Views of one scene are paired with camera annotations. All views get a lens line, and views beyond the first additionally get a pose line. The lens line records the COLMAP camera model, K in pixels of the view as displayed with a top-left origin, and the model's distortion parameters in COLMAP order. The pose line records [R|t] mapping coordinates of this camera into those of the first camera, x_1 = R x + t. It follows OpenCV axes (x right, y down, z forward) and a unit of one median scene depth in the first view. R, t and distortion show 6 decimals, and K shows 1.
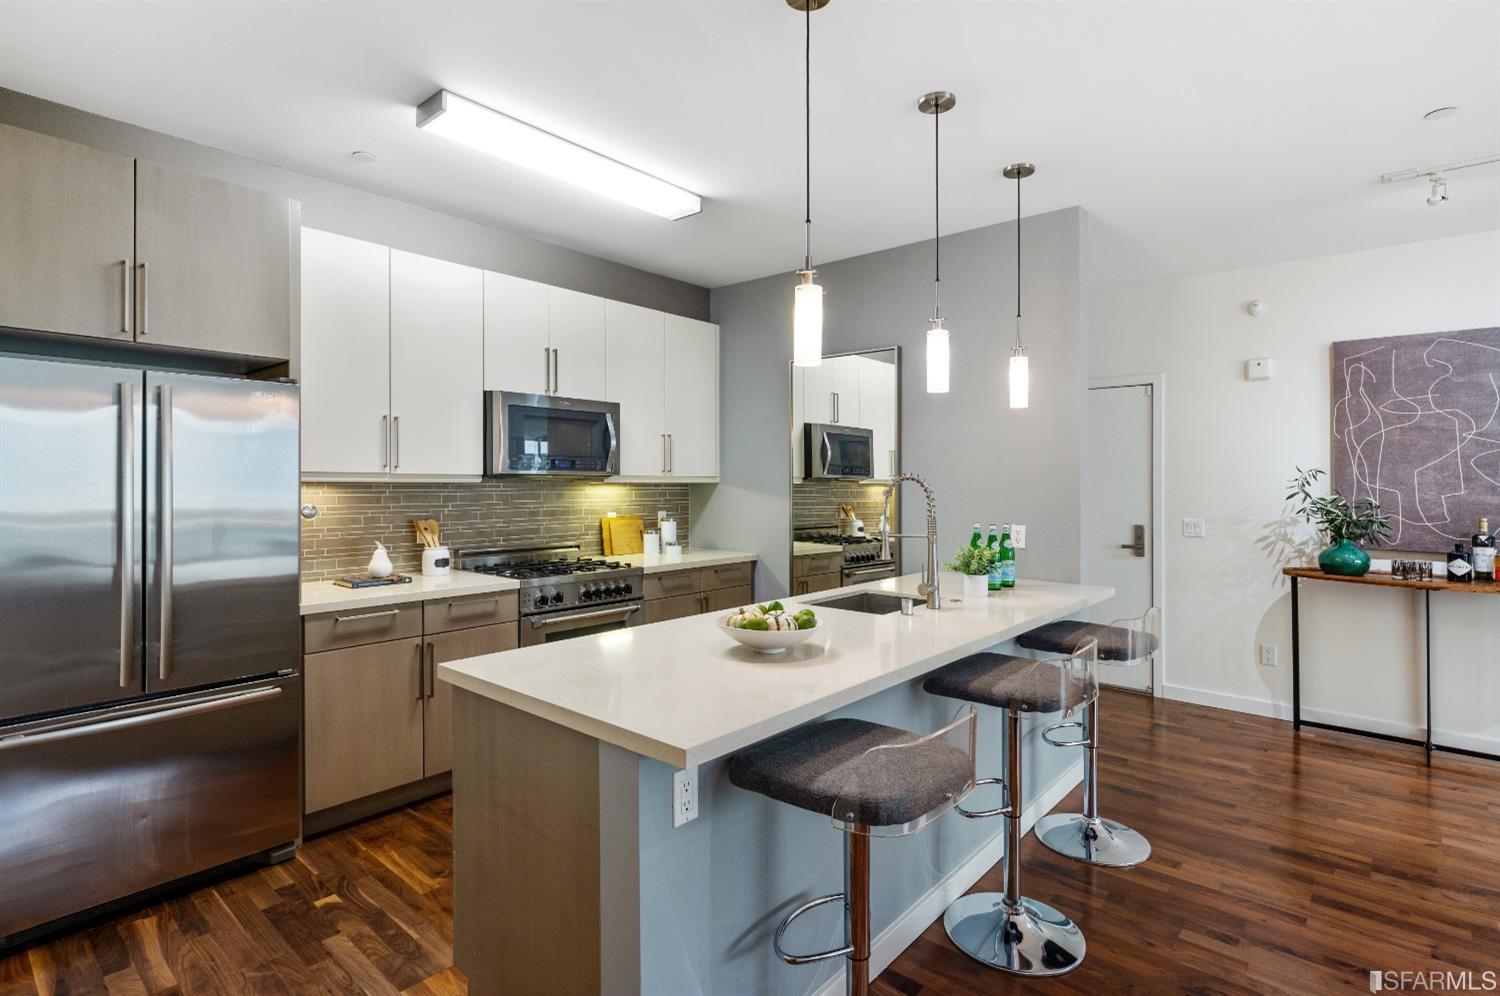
lens RADIAL K [[737.2, 0, 748.9], [0, 737.2, 488.1], [0, 0, 1]] dist [0.001067, 0.000007]
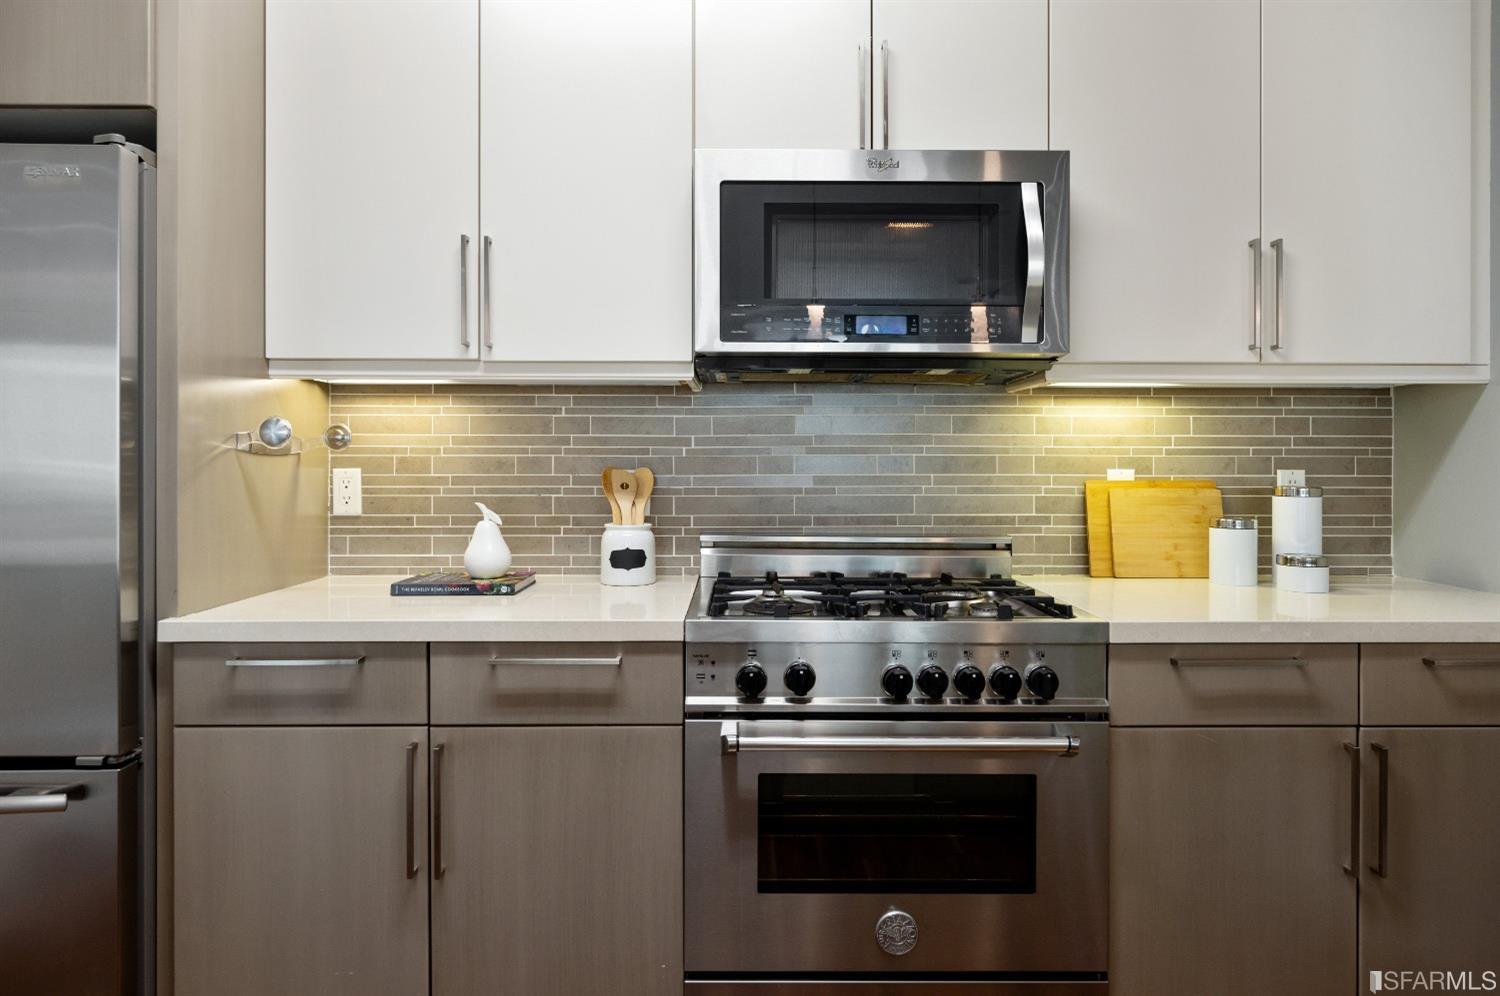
lens RADIAL K [[904.2, 0, 747.6], [0, 904.2, 475.9], [0, 0, 1]] dist [-0.001466, -0.001258]
pose [[0.660780, 0.009481, -0.750520, 0.047739], [-0.006637, 0.999955, 0.006789, 0.038108], [0.750550, 0.000495, 0.660813, 0.577942]]
